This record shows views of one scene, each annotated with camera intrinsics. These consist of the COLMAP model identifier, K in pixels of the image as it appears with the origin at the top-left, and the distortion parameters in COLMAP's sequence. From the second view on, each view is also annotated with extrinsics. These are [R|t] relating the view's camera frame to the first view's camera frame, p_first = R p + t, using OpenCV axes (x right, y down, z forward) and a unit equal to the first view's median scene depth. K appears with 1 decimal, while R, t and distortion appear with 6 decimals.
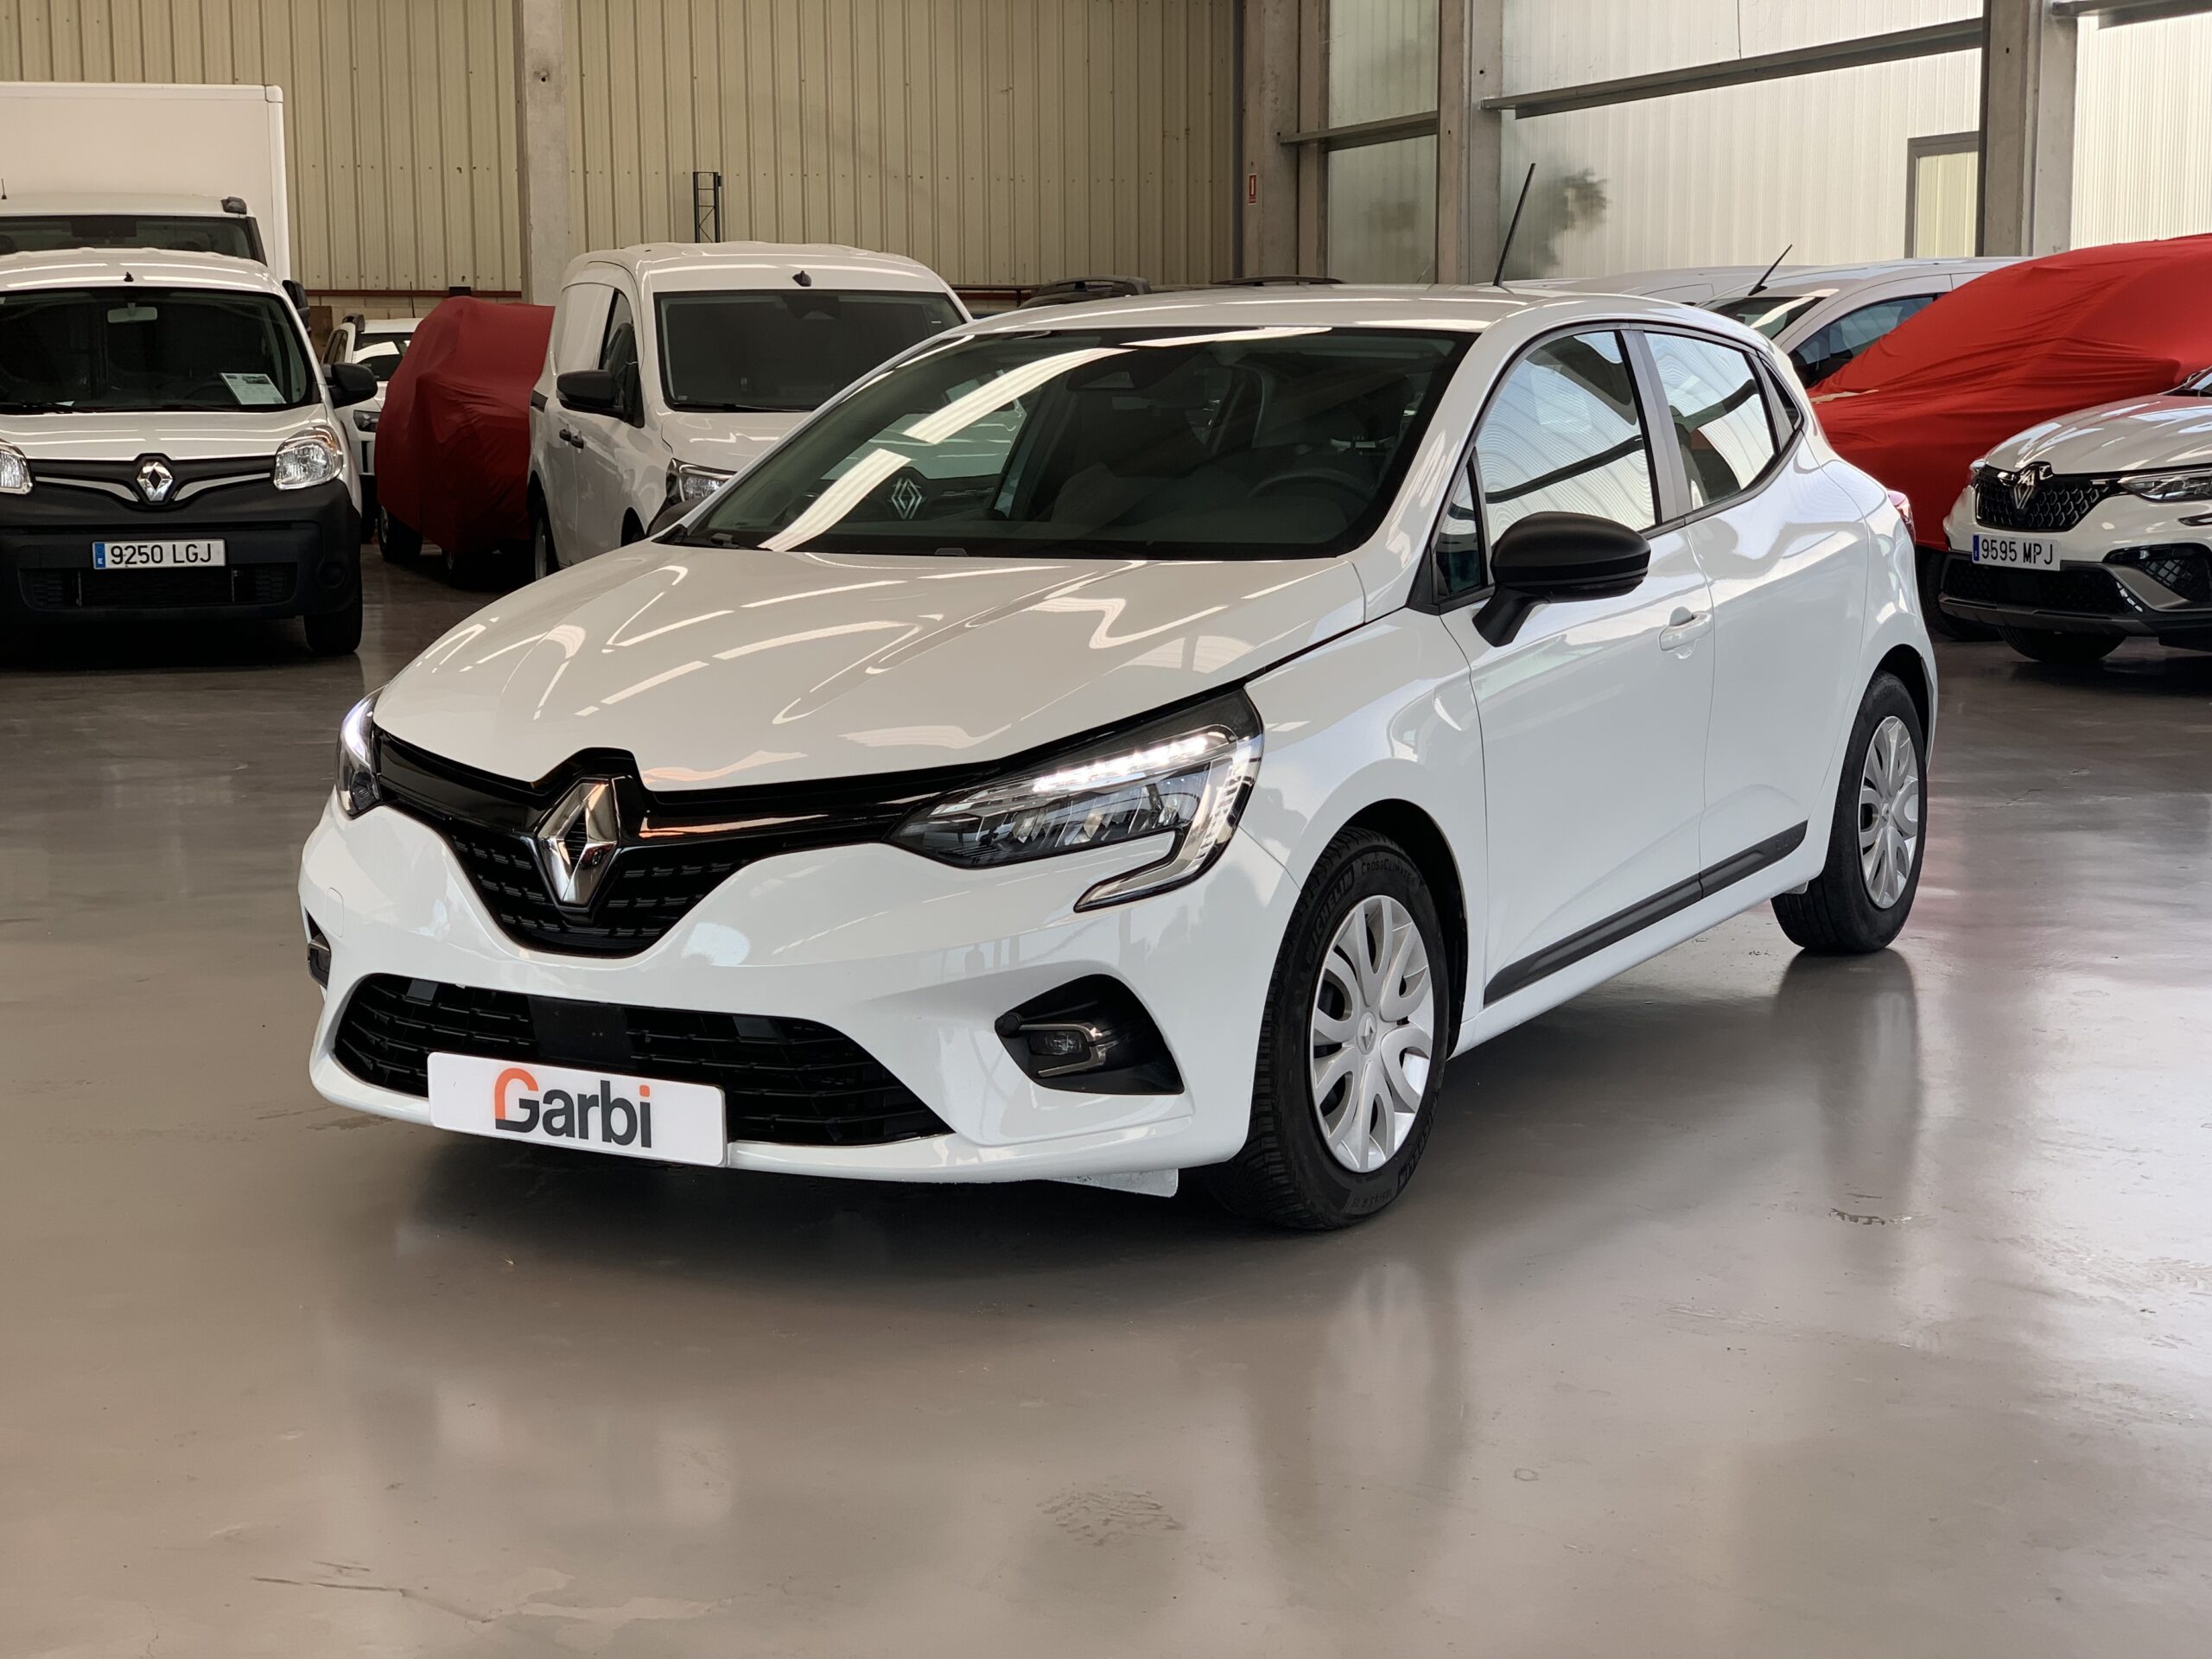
lens RADIAL K [[3306.3, 0, 1099.5], [0, 3306.3, 837.1], [0, 0, 1]] dist [0.027297, 0.000000]
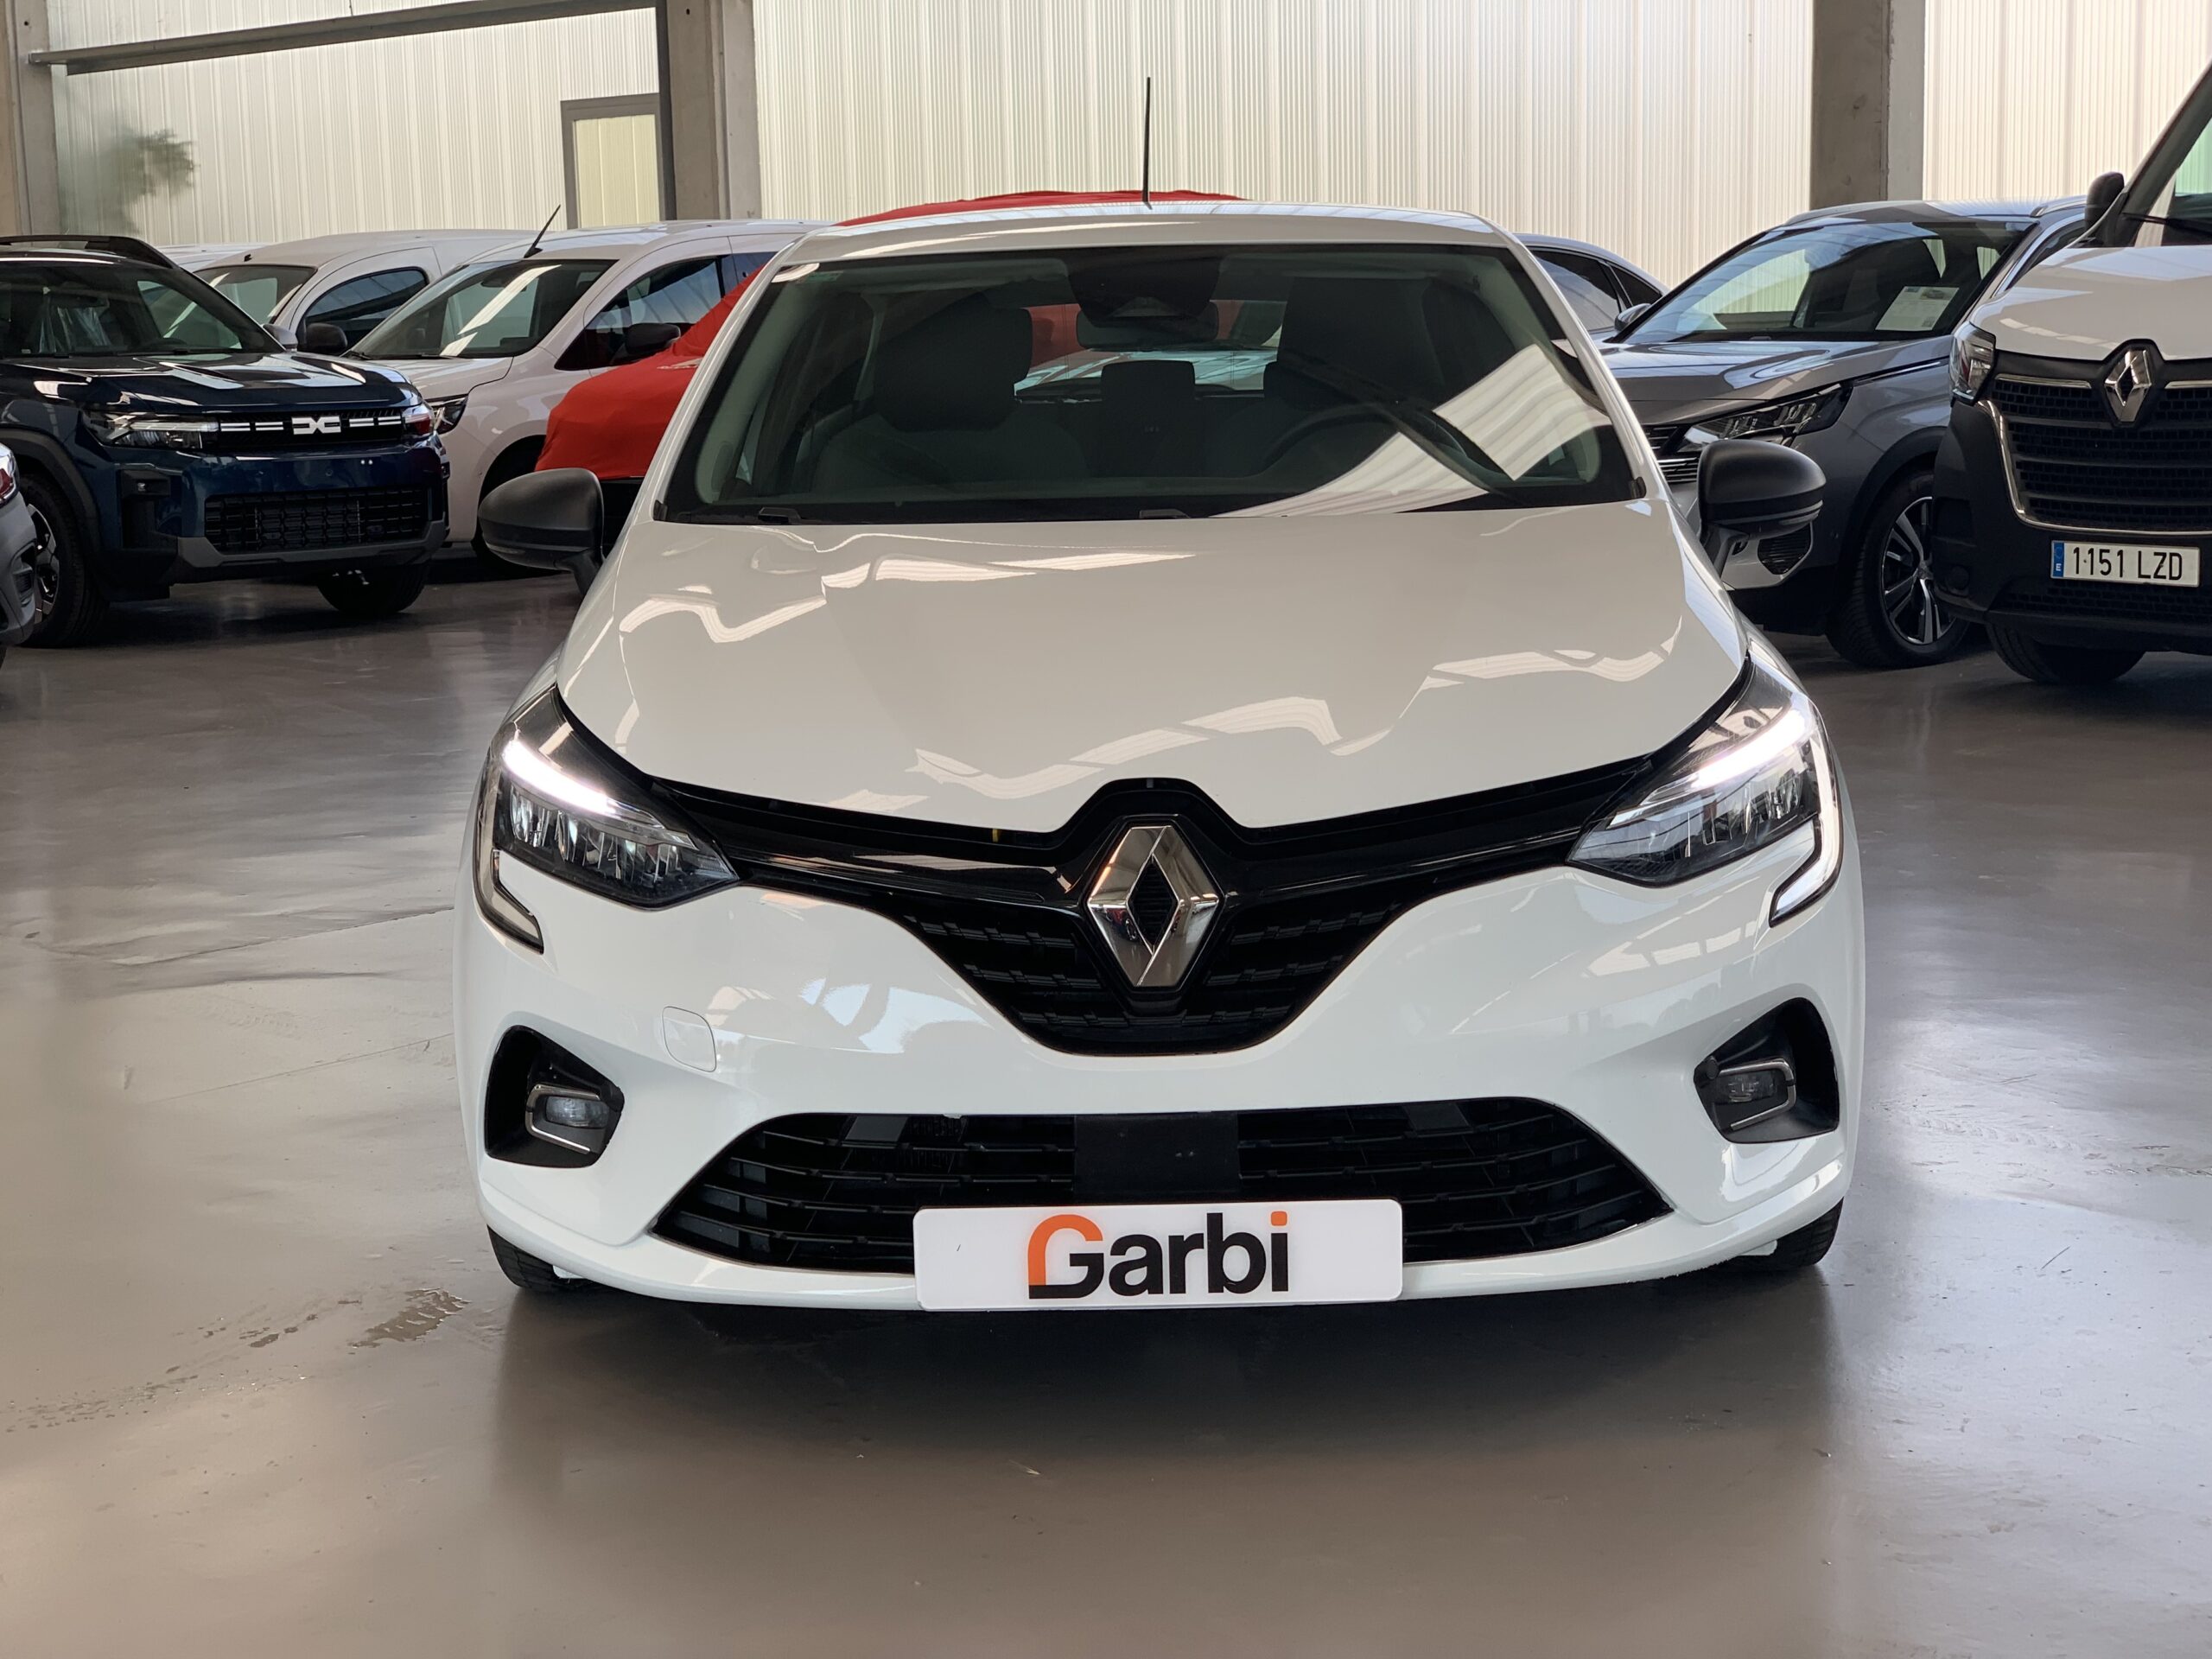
lens RADIAL K [[3306.3, 0, 1101.6], [0, 3306.3, 824.8], [0, 0, 1]] dist [0.027297, 0.000000]
pose [[0.873884, -0.089588, 0.477808, -0.523151], [0.088651, 0.995760, 0.024566, -0.036345], [-0.477983, 0.020890, 0.878121, 0.335712]]
